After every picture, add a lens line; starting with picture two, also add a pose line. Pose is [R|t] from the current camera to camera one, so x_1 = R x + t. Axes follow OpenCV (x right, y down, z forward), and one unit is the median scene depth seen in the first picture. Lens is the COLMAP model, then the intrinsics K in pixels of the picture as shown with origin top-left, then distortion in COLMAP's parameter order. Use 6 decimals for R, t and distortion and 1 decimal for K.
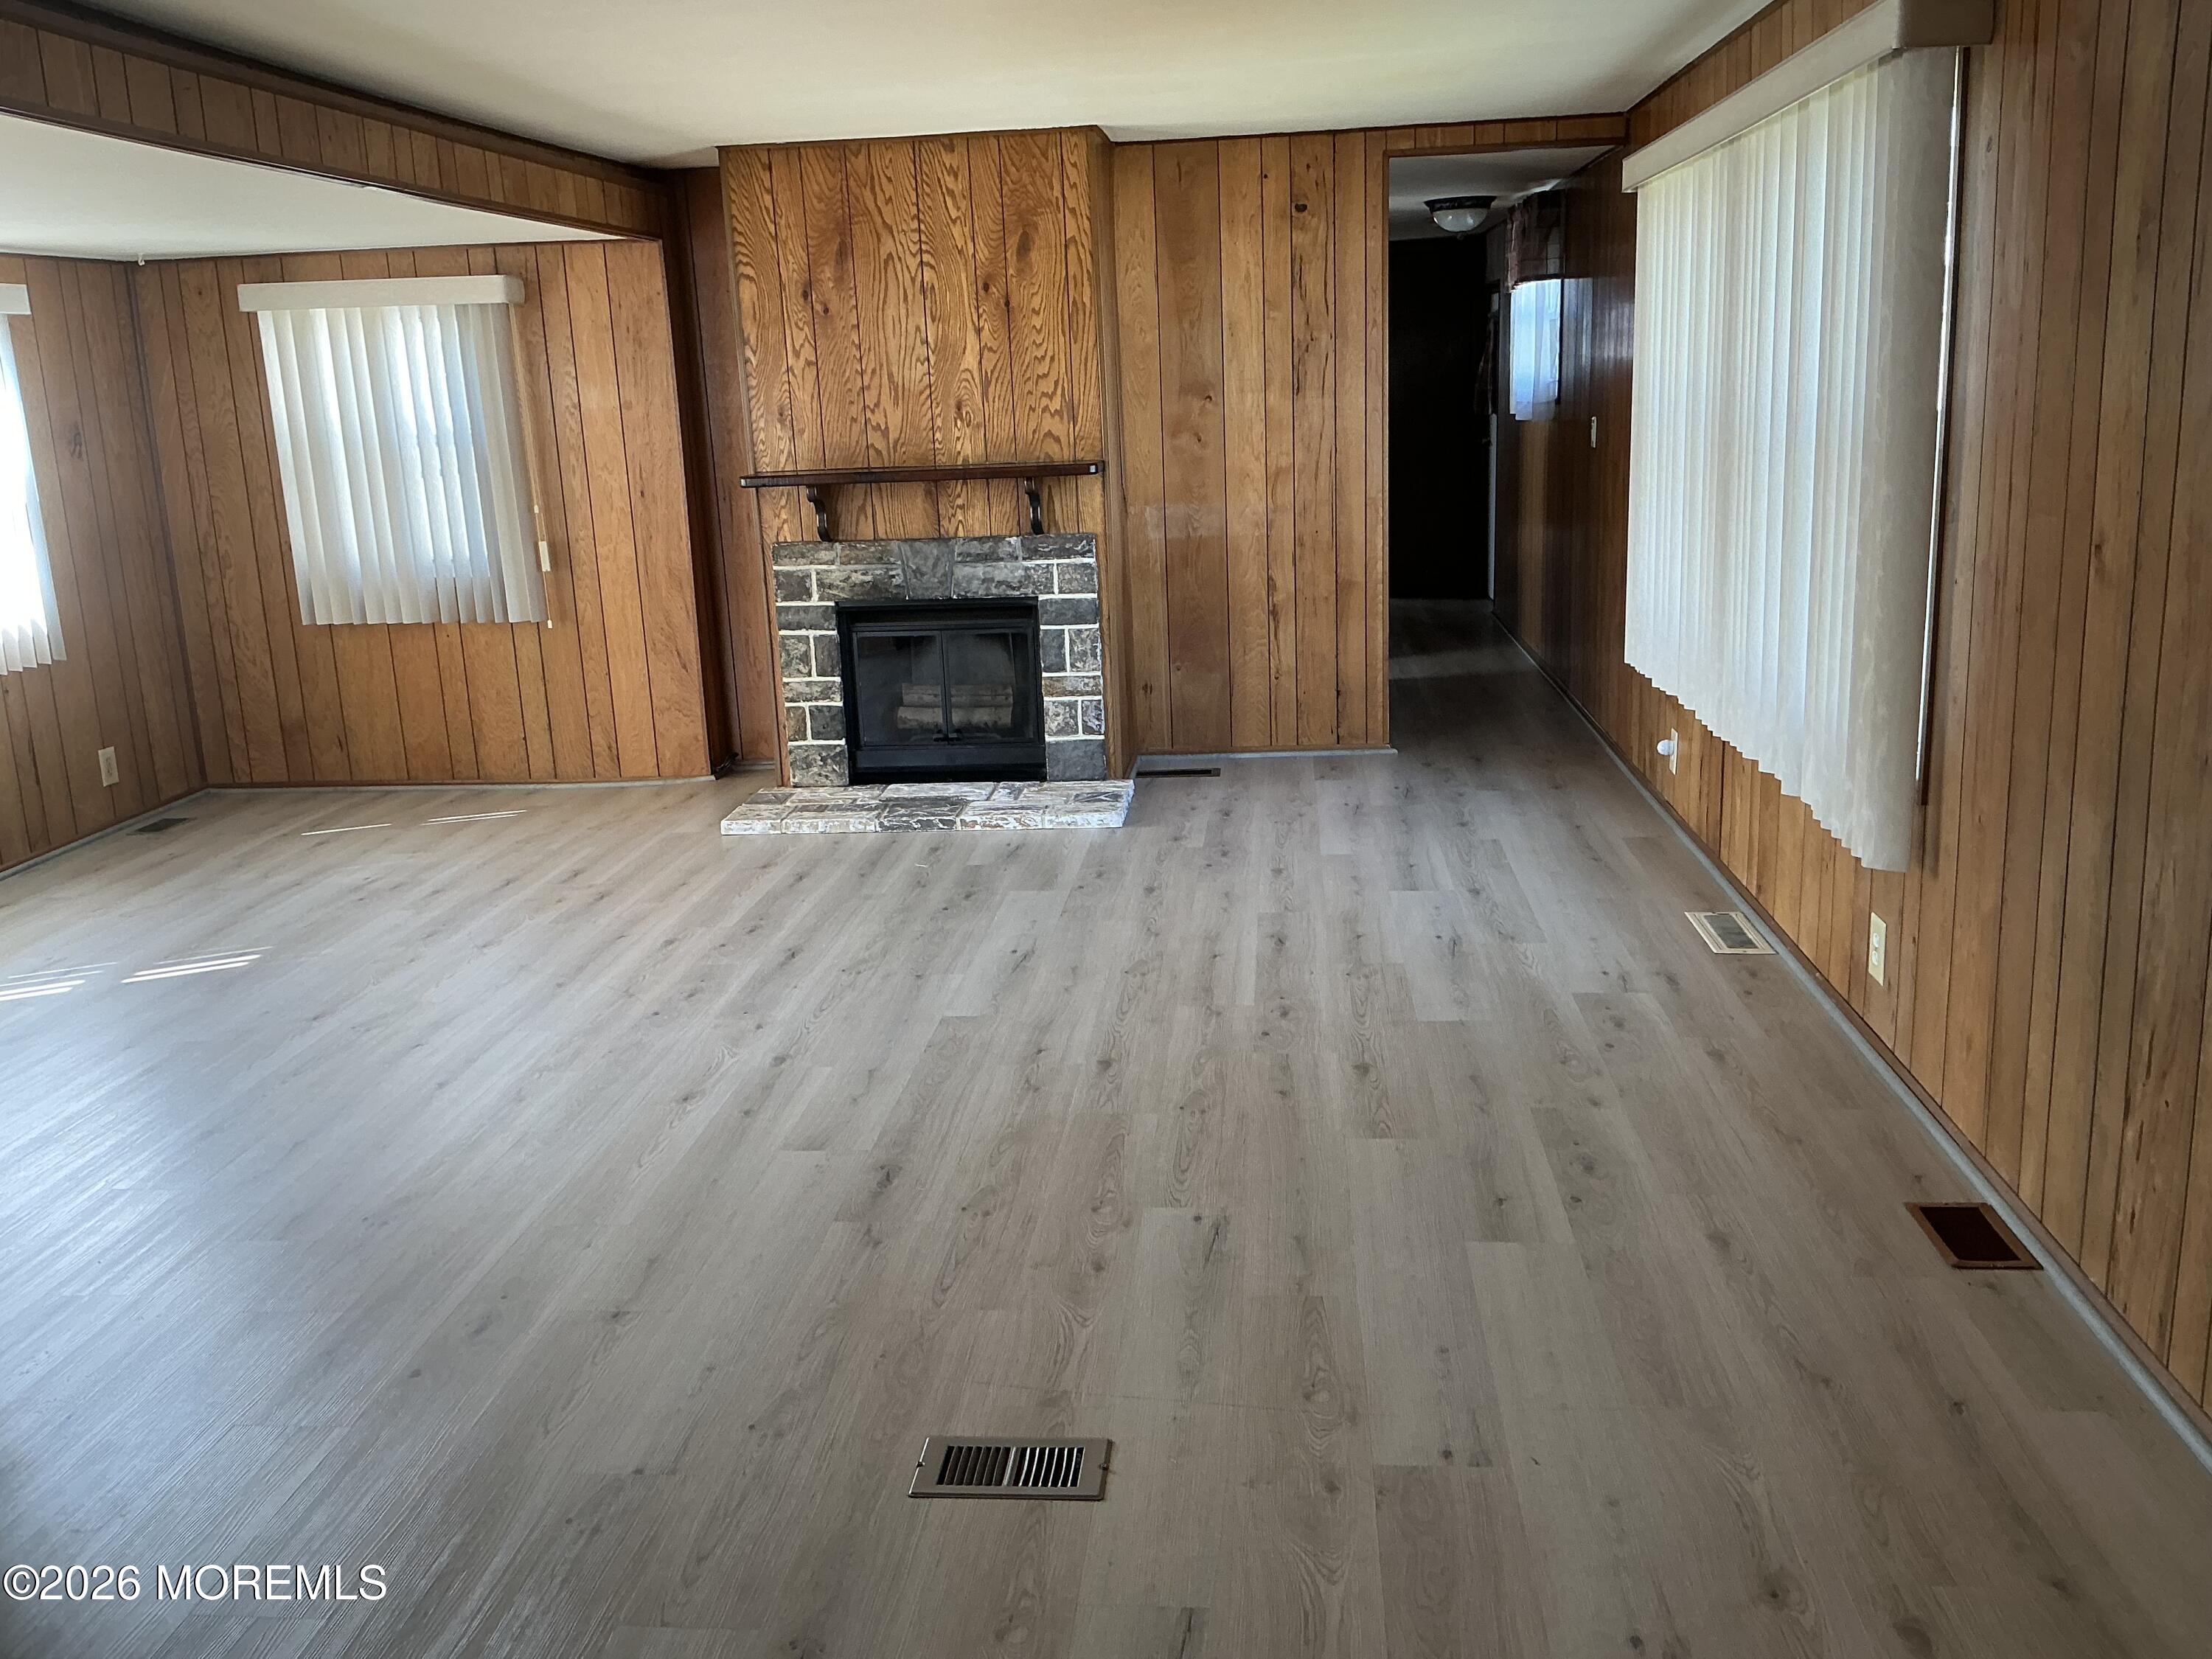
lens RADIAL K [[1833.0, 0, 1098.5], [0, 1833.0, 786.0], [0, 0, 1]] dist [0.162133, -0.352573]
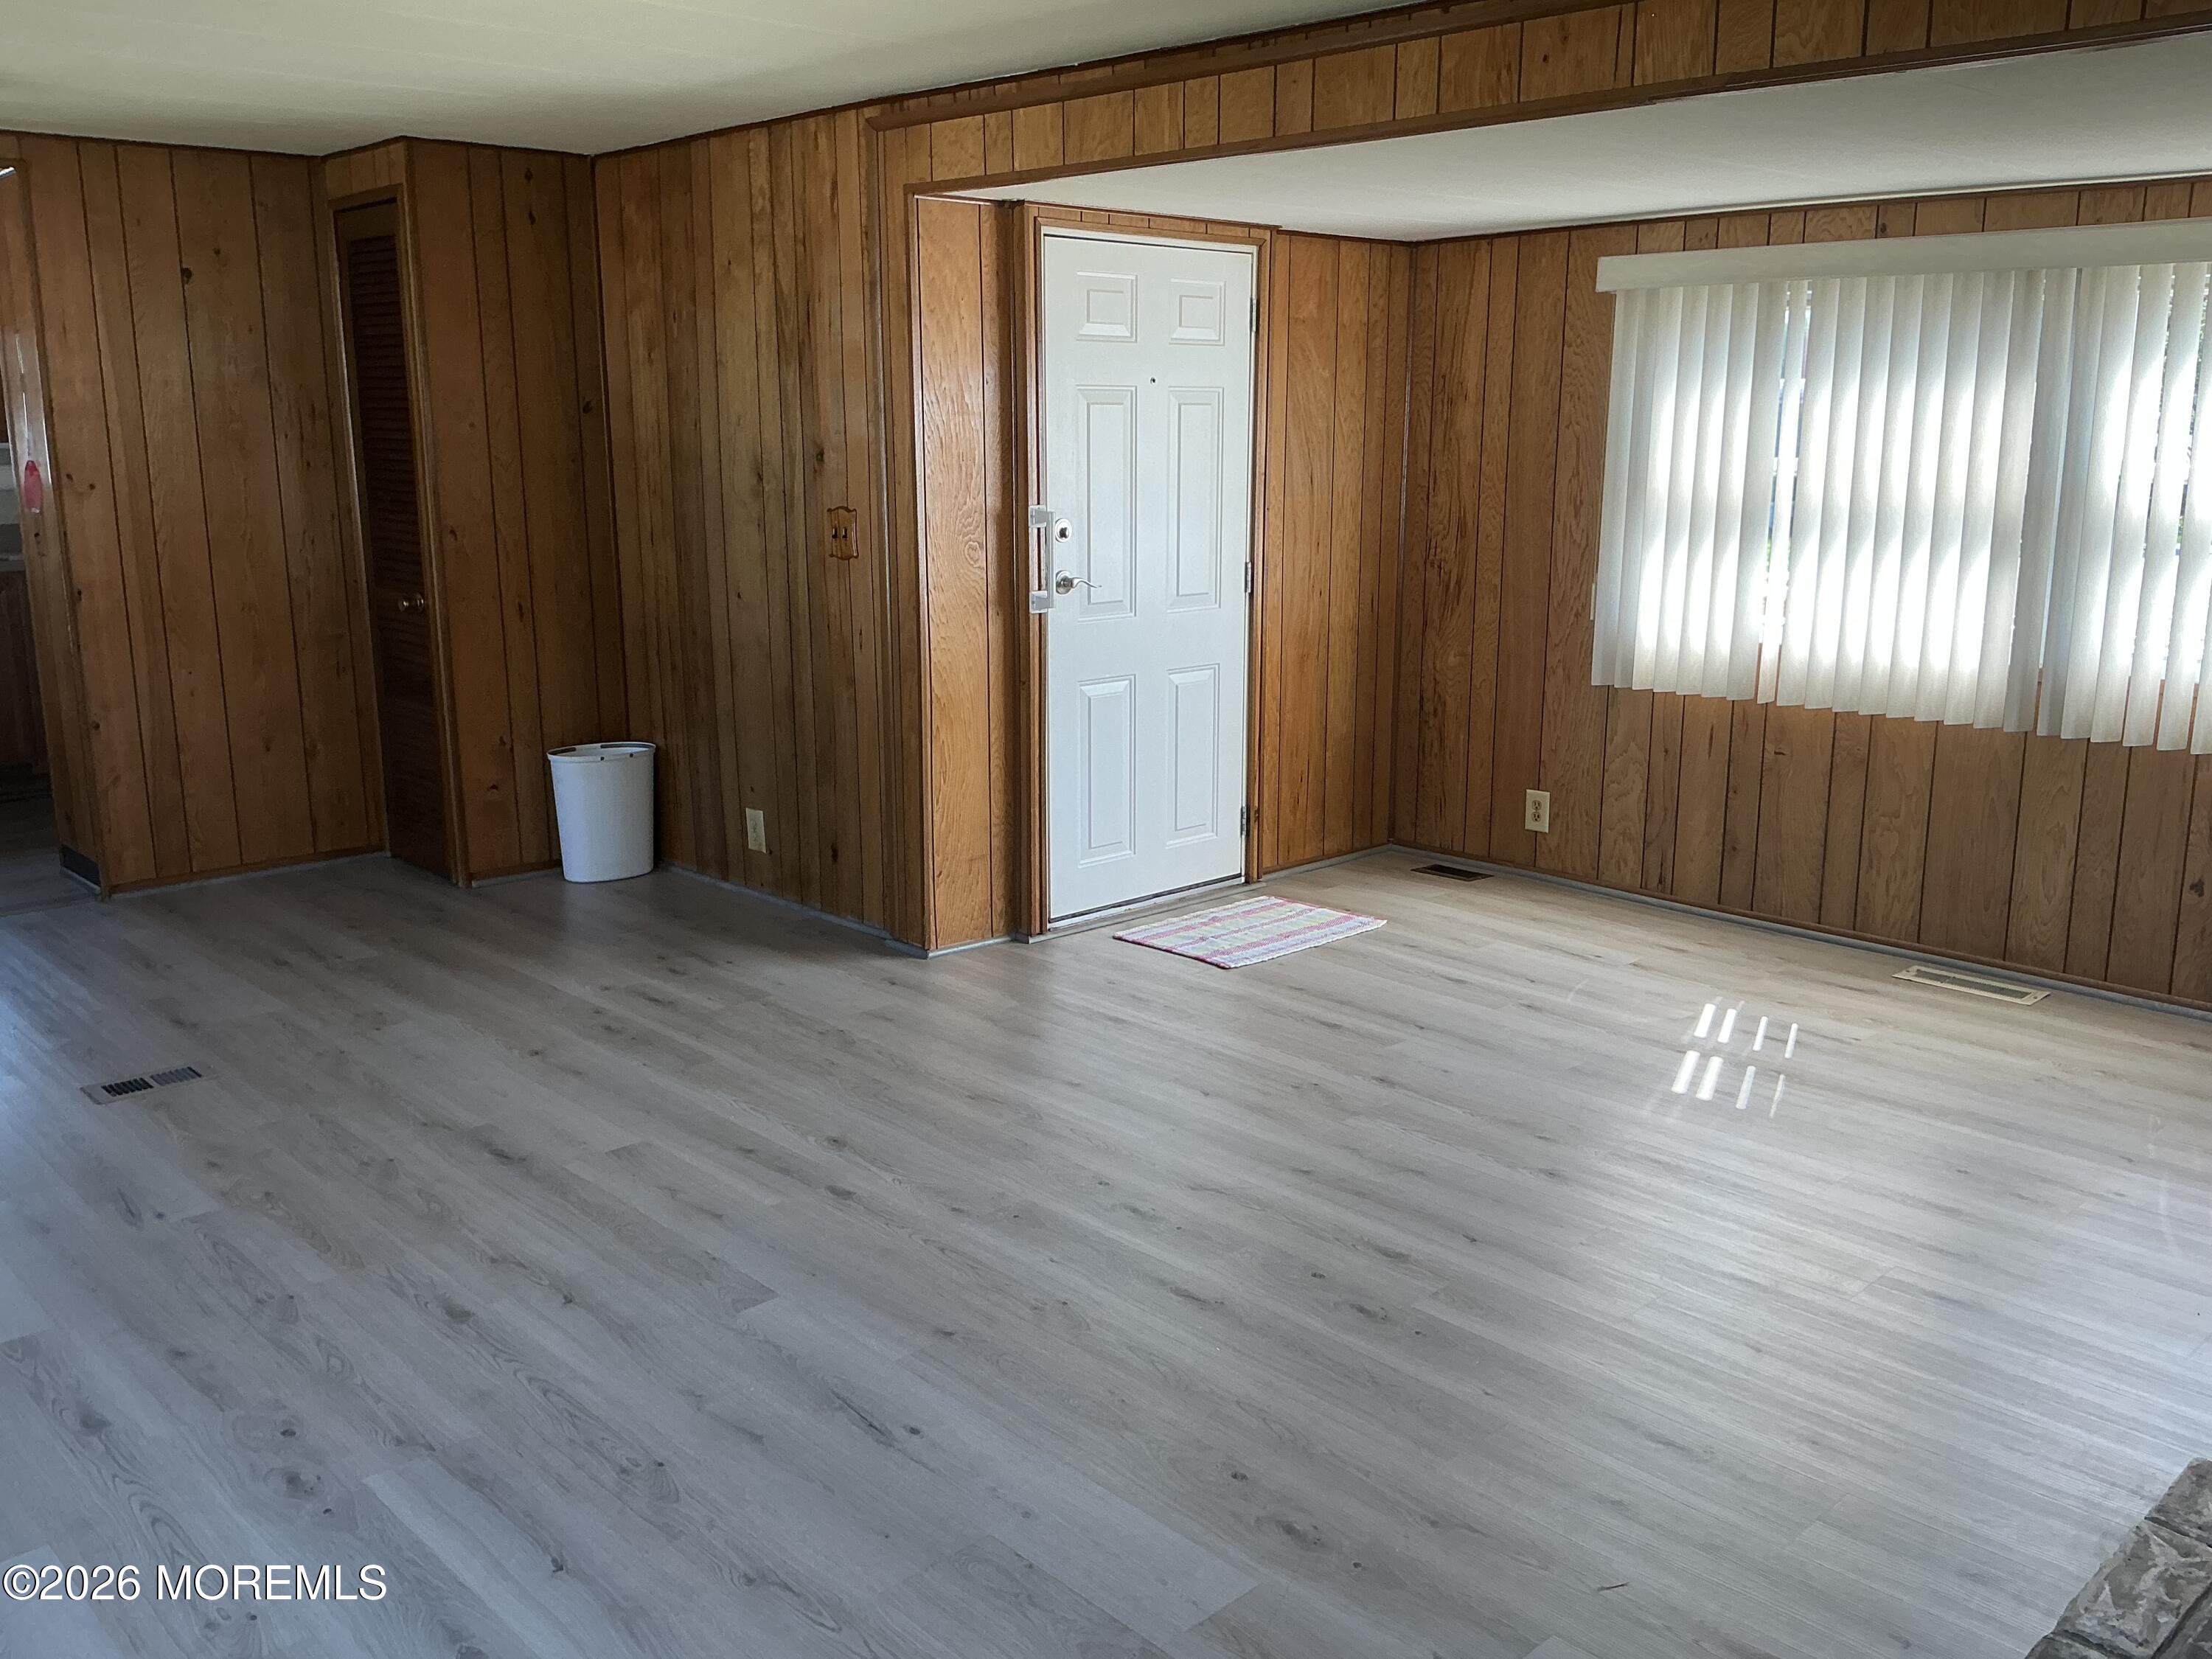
lens RADIAL K [[1833.0, 0, 1098.5], [0, 1833.0, 786.0], [0, 0, 1]] dist [0.162133, -0.352573]
pose [[-0.655674, 0.187884, -0.731294, 0.331890], [-0.133418, 0.924474, 0.357138, -0.338962], [0.743163, 0.331734, -0.581087, 1.479309]]
